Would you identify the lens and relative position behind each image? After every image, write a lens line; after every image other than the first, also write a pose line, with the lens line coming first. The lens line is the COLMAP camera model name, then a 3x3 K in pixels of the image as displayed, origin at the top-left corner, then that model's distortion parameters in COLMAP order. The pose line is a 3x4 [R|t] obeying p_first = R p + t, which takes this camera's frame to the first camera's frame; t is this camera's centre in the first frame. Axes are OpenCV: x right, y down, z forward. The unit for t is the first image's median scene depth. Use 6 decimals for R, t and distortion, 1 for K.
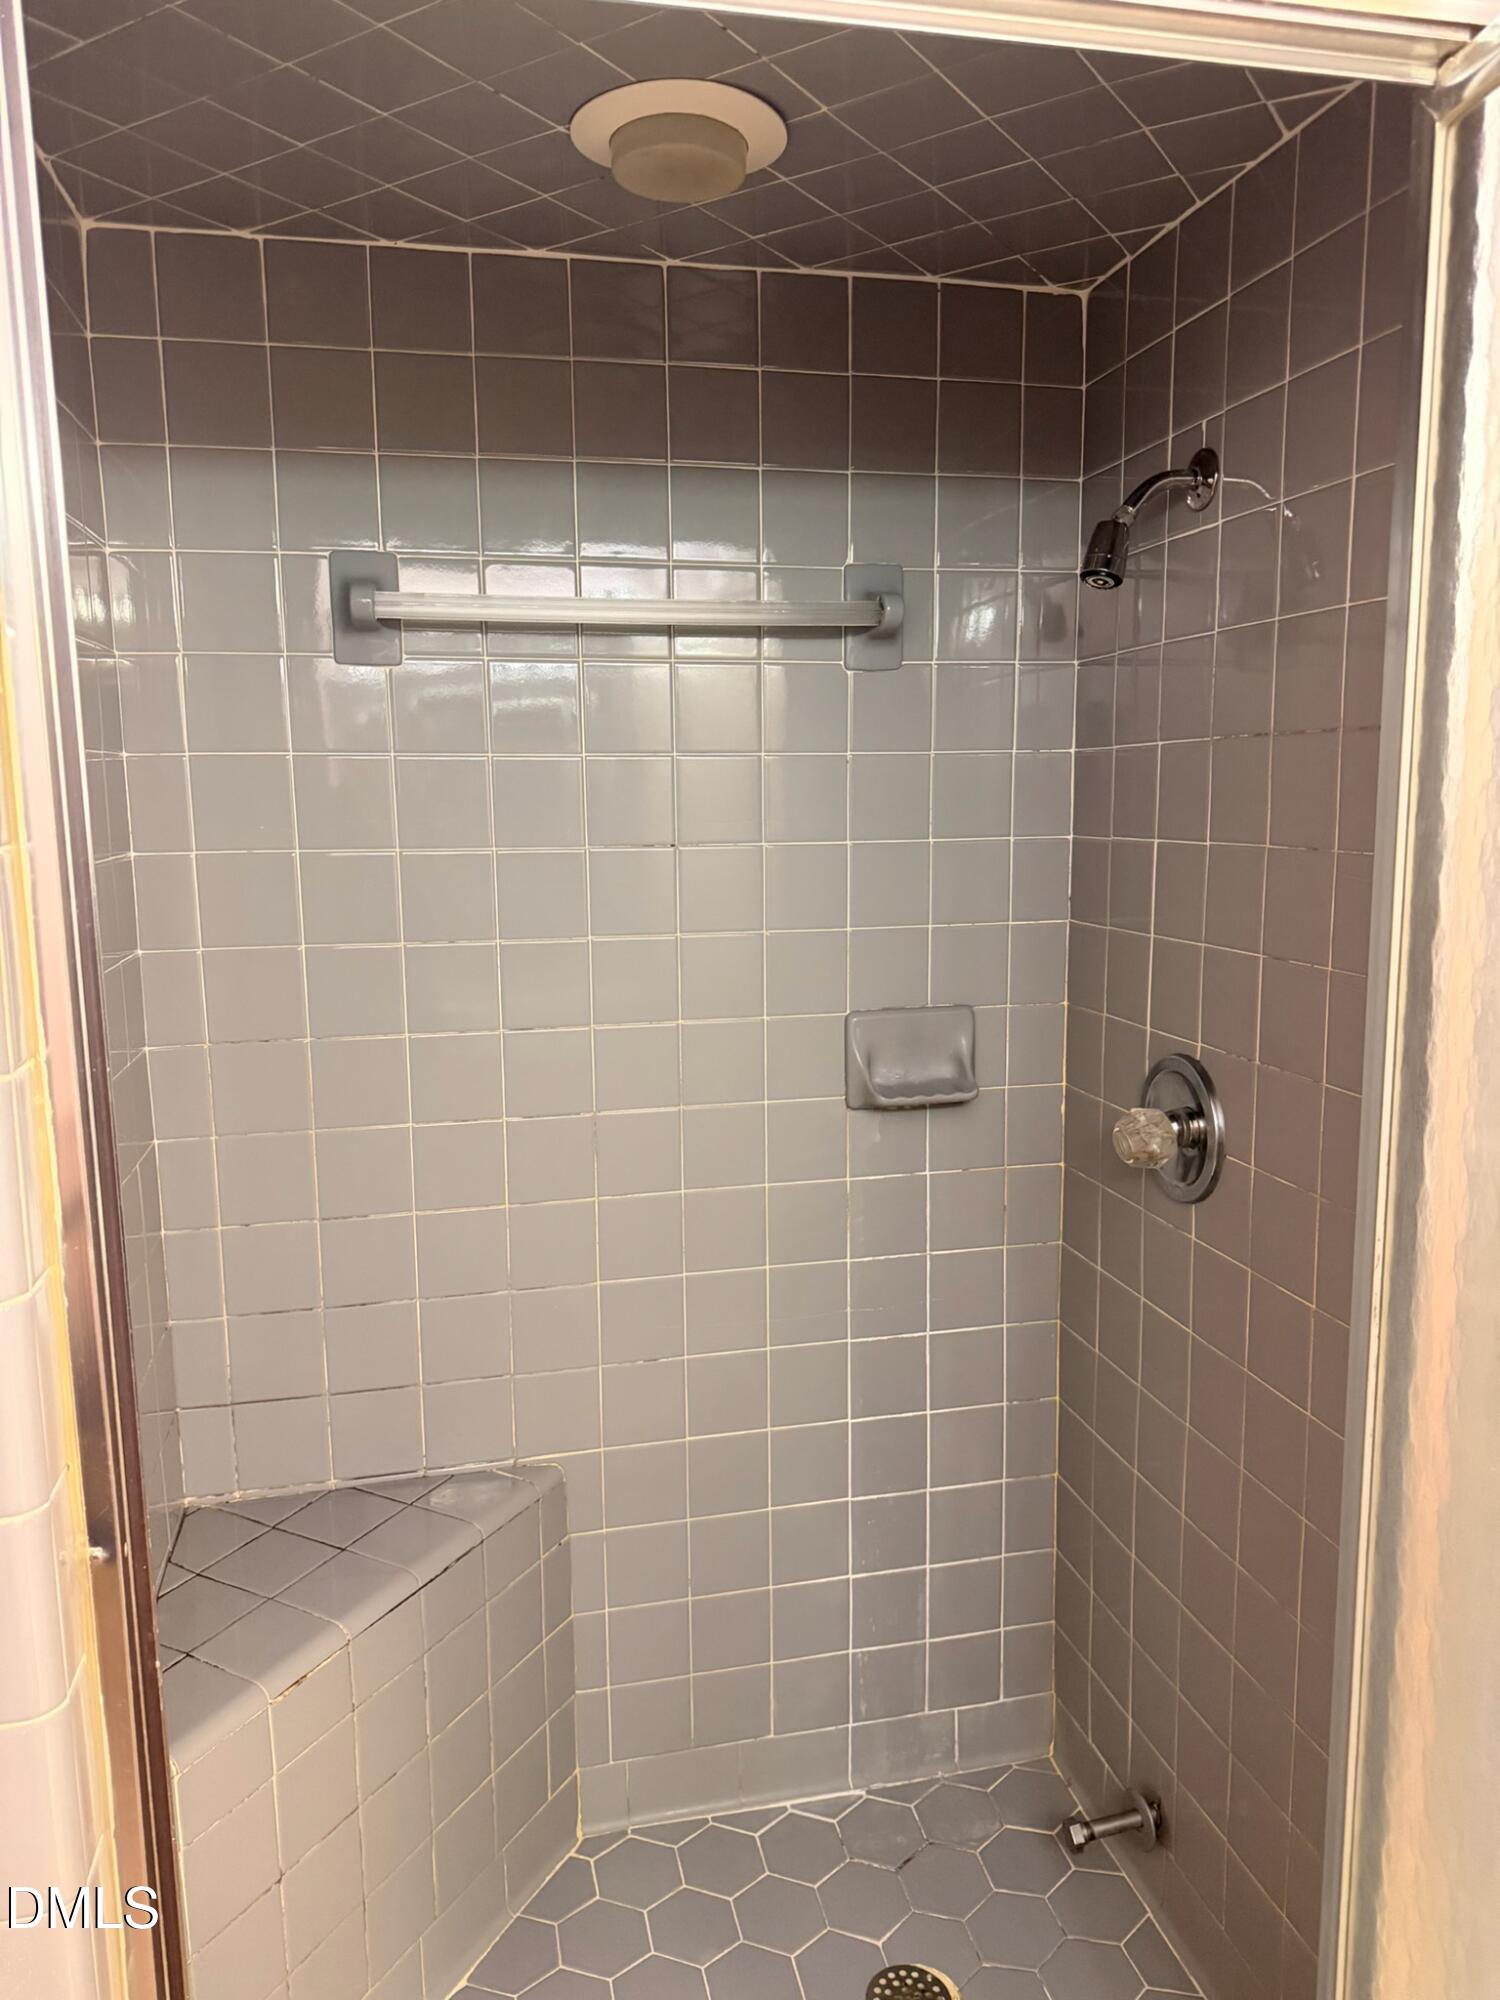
lens RADIAL K [[1412.4, 0, 750.0], [0, 1412.4, 1000.0], [0, 0, 1]] dist [0.058245, -0.083717]
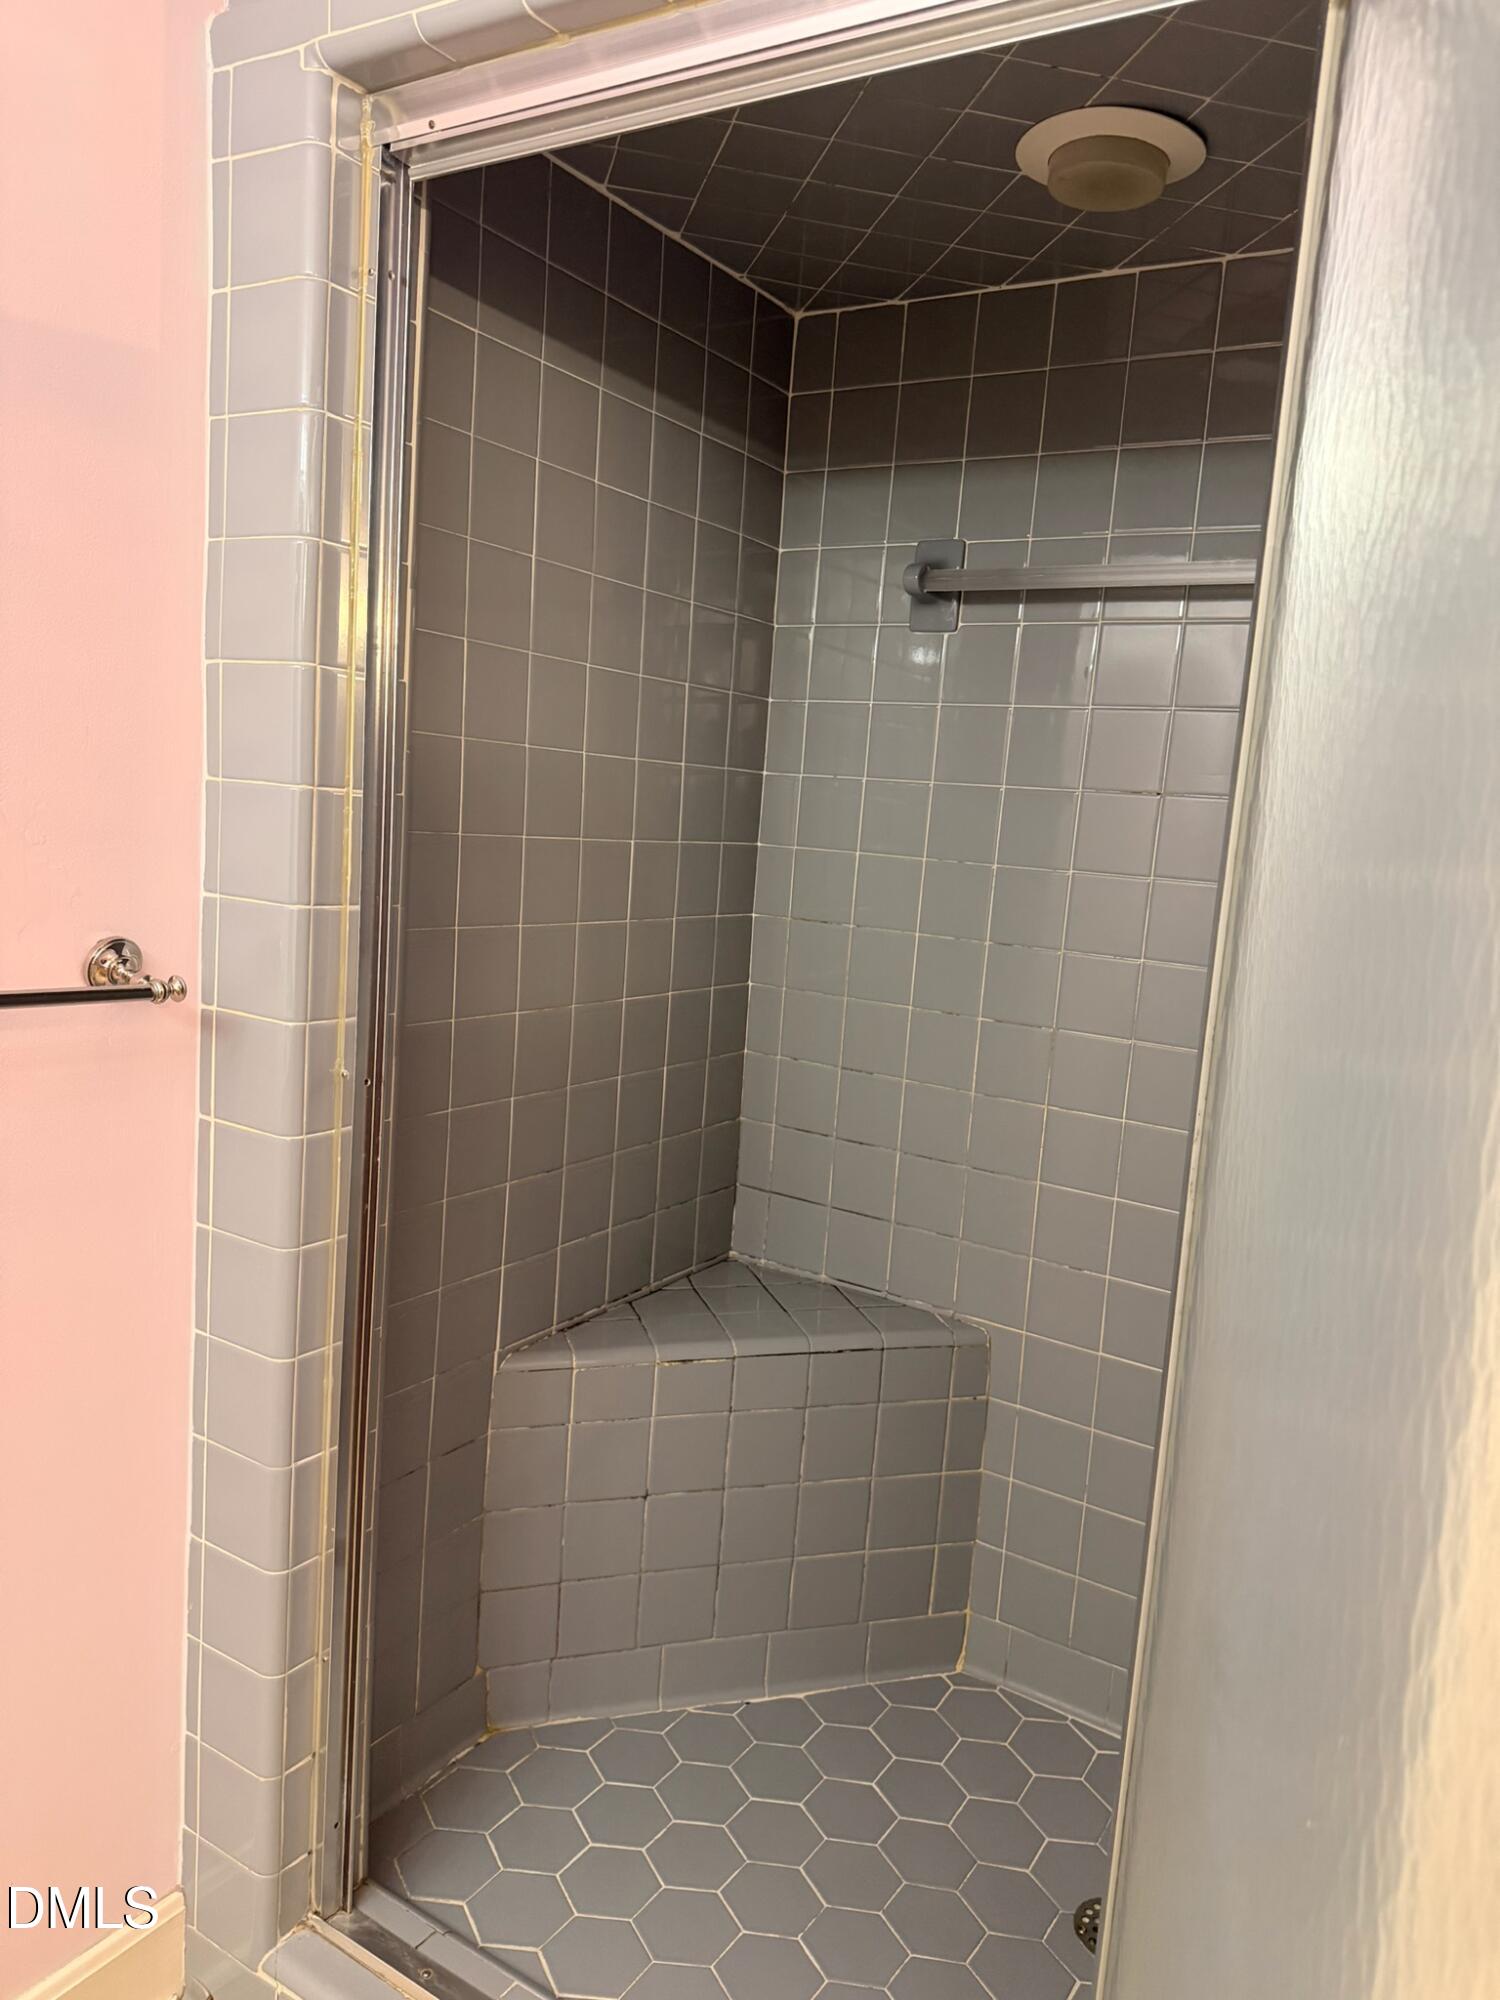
lens RADIAL K [[1412.4, 0, 750.0], [0, 1412.4, 1000.0], [0, 0, 1]] dist [0.058245, -0.083717]
pose [[0.703337, 0.162215, -0.692101, 0.506828], [-0.188911, 0.981258, 0.038011, 0.062968], [0.685296, 0.104011, 0.720799, 0.023535]]
